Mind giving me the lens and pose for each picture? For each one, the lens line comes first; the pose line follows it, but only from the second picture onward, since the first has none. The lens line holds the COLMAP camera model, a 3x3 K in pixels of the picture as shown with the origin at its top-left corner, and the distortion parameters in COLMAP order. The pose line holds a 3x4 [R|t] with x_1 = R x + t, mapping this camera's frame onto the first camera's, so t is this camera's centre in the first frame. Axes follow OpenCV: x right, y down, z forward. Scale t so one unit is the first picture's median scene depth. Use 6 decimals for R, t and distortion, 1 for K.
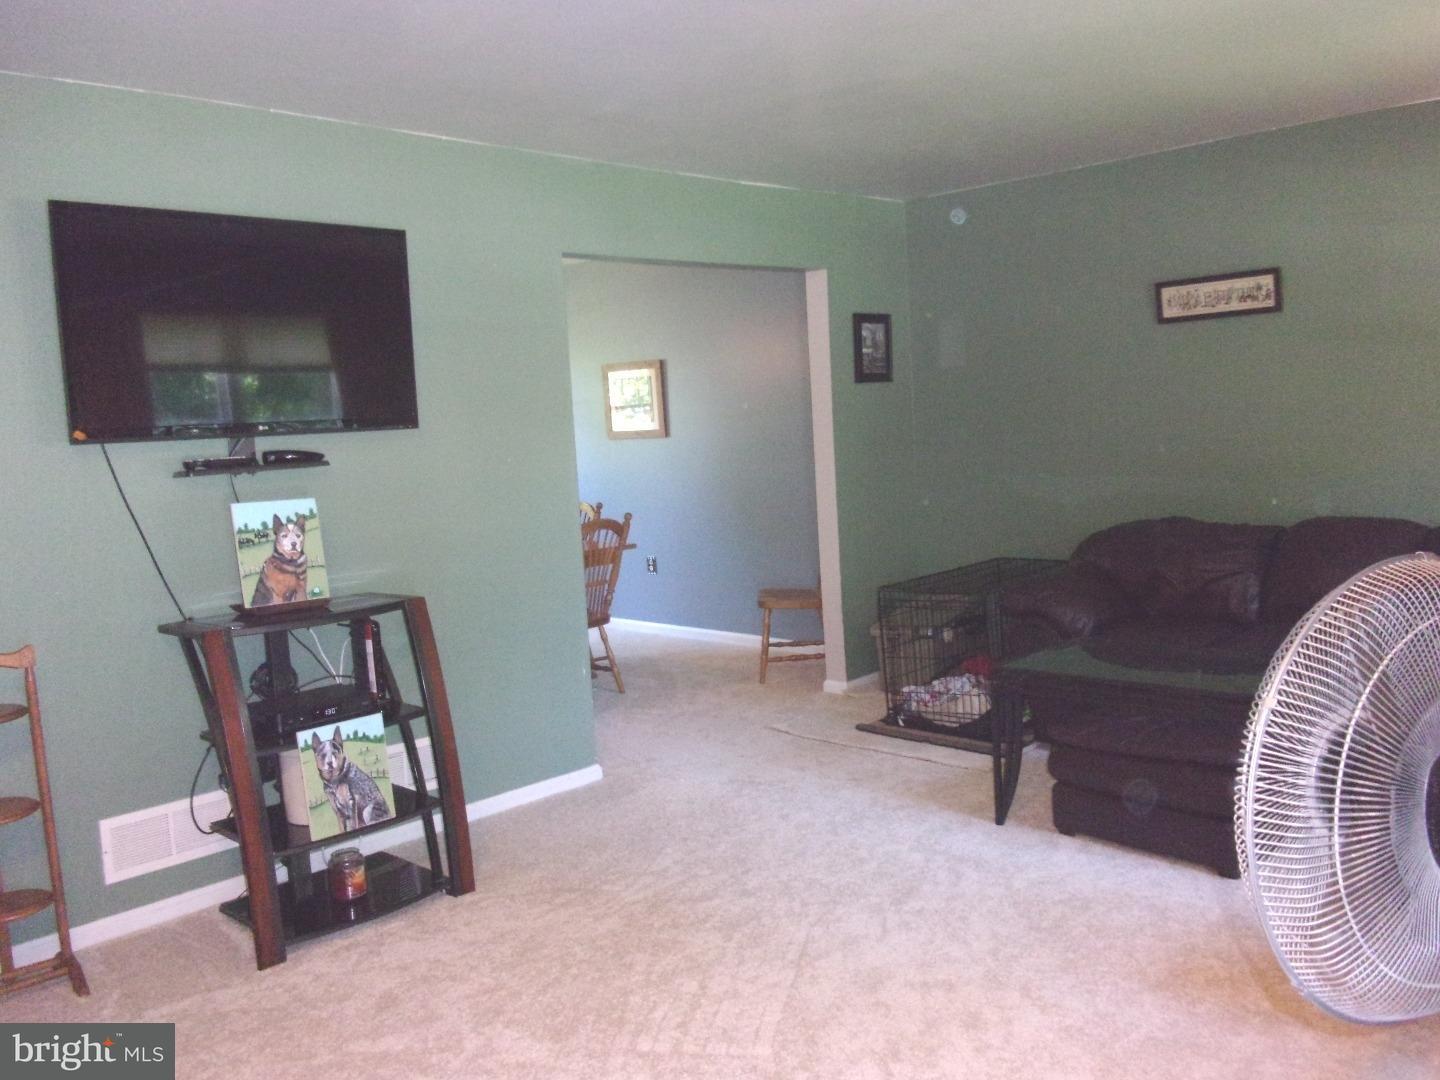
lens RADIAL K [[1192.2, 0, 720.0], [0, 1192.2, 540.0], [0, 0, 1]] dist [0.024551, -0.050104]
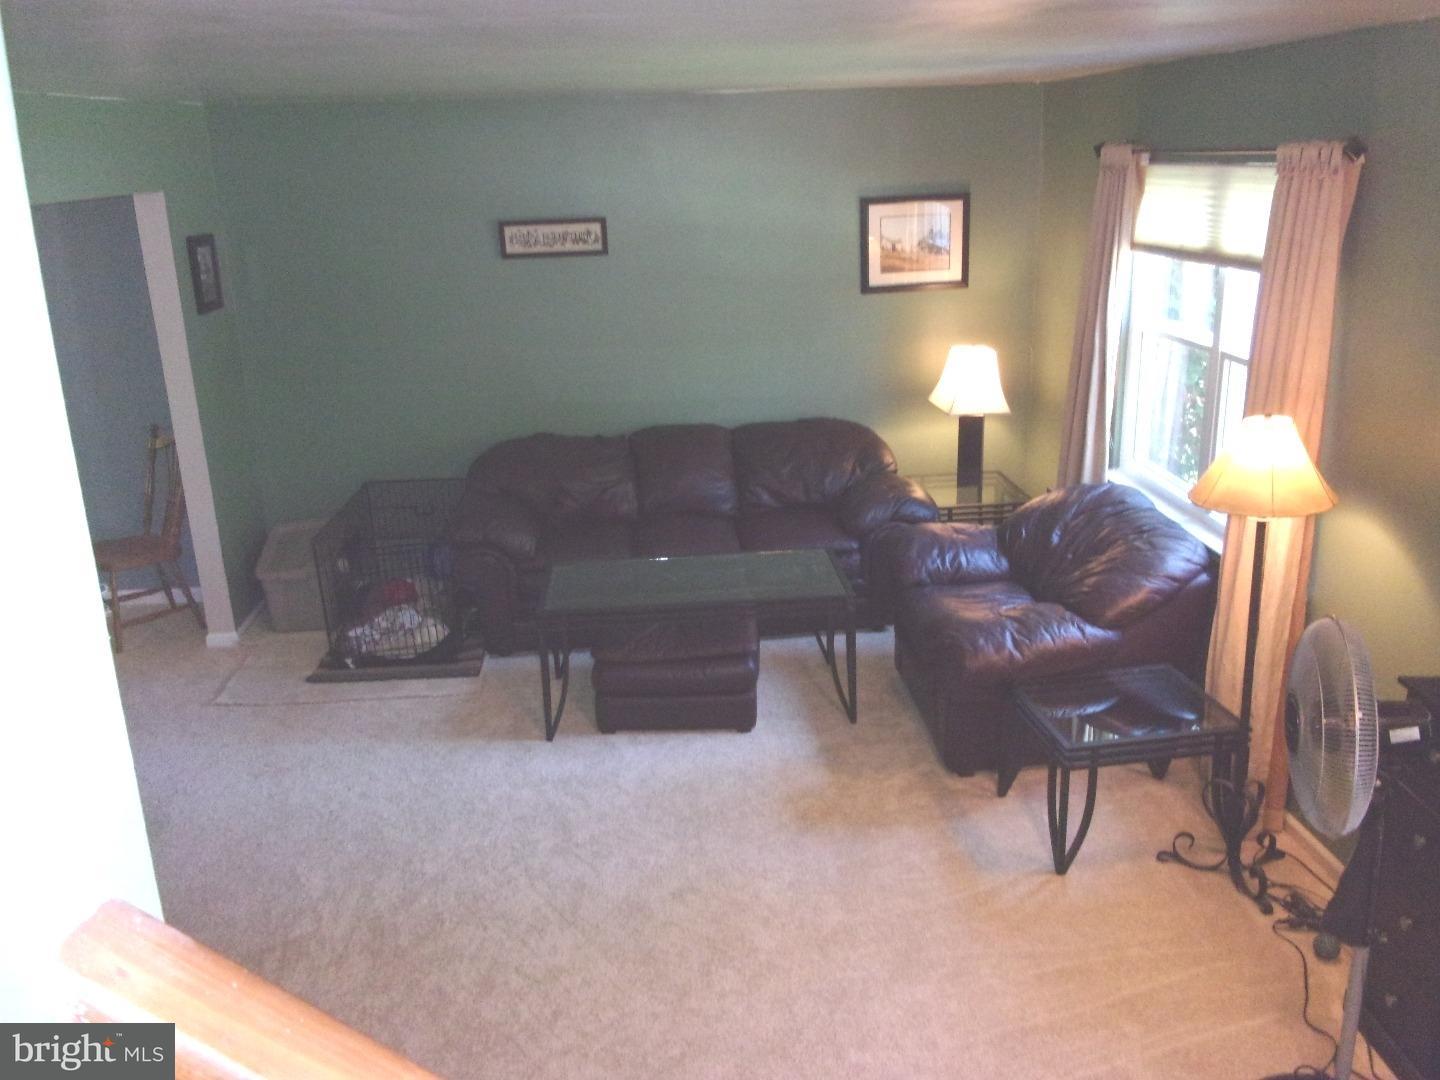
lens RADIAL K [[1192.2, 0, 720.0], [0, 1192.2, 540.0], [0, 0, 1]] dist [0.024551, -0.050104]
pose [[0.681624, -0.182699, 0.708526, -0.596278], [0.066614, 0.979799, 0.188564, -0.218581], [-0.728664, -0.081332, 0.680025, 0.140950]]
